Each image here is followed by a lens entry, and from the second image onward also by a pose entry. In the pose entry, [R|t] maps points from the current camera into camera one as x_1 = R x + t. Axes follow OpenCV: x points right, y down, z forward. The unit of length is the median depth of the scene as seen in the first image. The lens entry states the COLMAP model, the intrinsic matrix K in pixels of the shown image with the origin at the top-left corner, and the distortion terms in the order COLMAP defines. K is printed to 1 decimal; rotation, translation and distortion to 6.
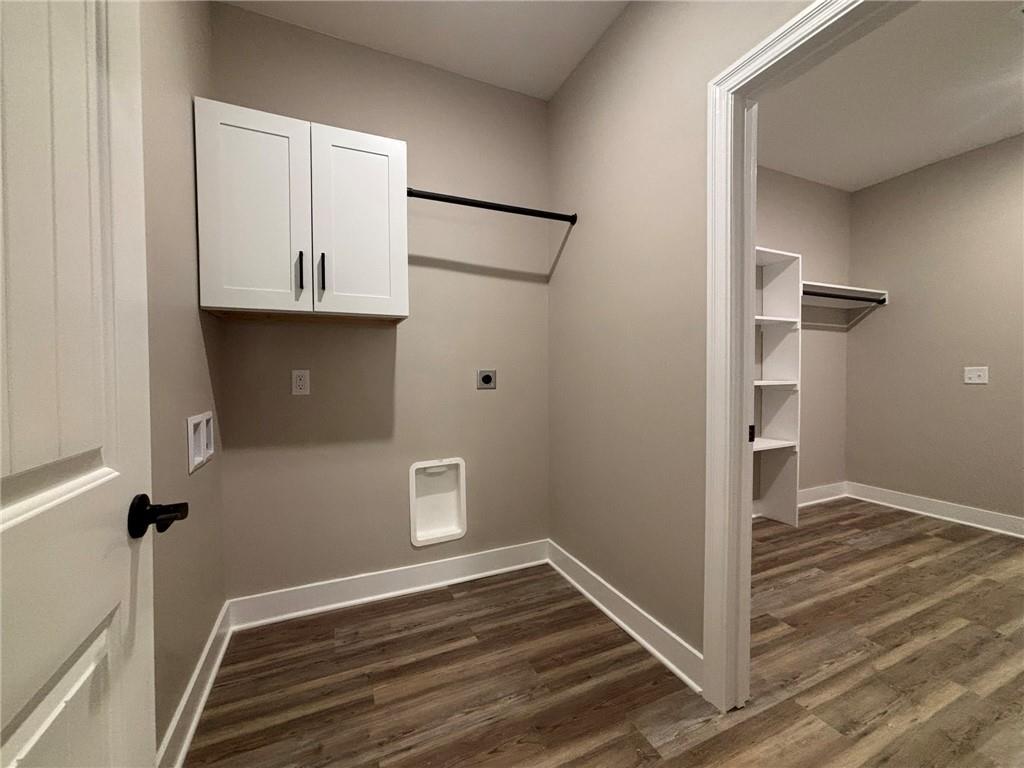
lens RADIAL K [[412.0, 0, 512.9], [0, 412.0, 385.6], [0, 0, 1]] dist [-0.000910, 0.000196]
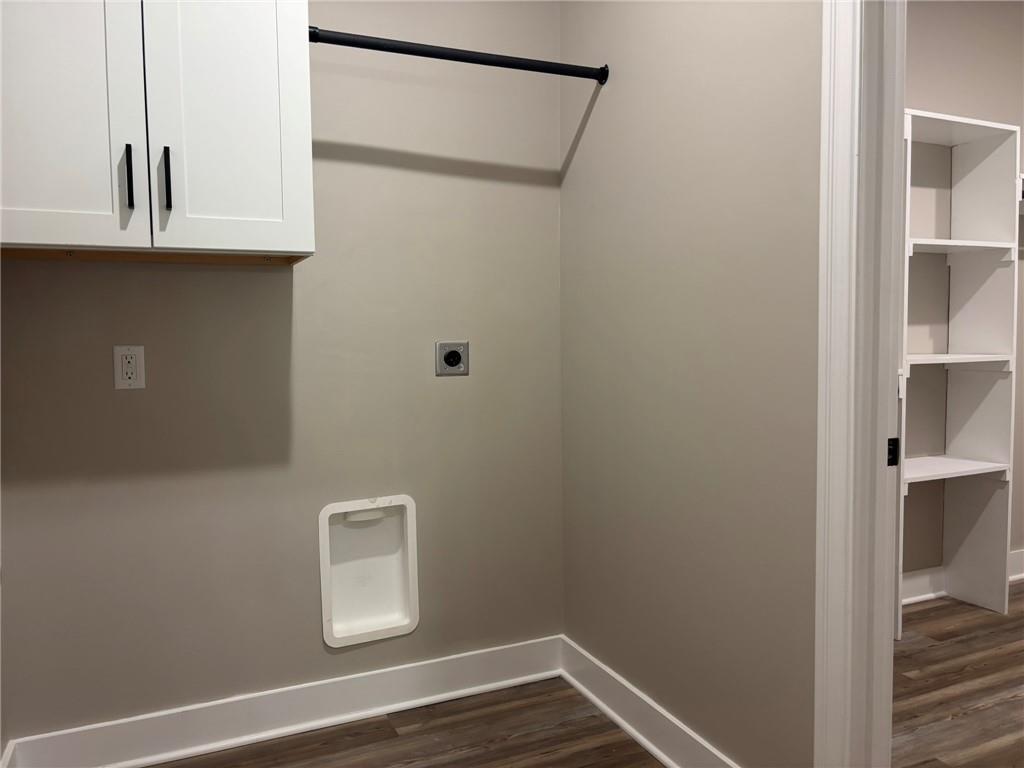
lens RADIAL K [[783.3, 0, 507.1], [0, 783.3, 382.8], [0, 0, 1]] dist [0.009530, -0.004816]
pose [[0.999979, -0.006422, -0.001316, 0.014135], [0.006460, 0.999502, 0.030876, -0.014364], [0.001118, -0.030884, 0.999522, -0.087101]]
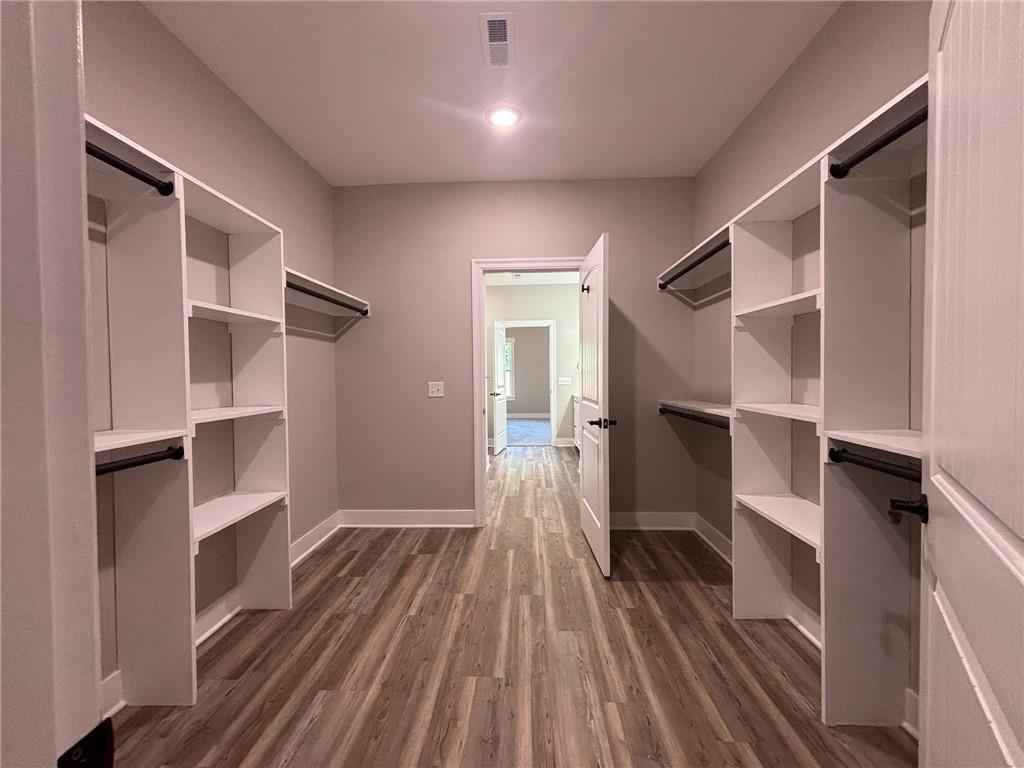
lens RADIAL K [[412.0, 0, 504.3], [0, 412.0, 381.4], [0, 0, 1]] dist [-0.000910, 0.000196]
pose [[0.457401, -0.015585, 0.889124, 0.309188], [0.037253, 0.999305, -0.001648, -0.051709], [-0.888480, 0.033876, 0.457664, 0.443041]]
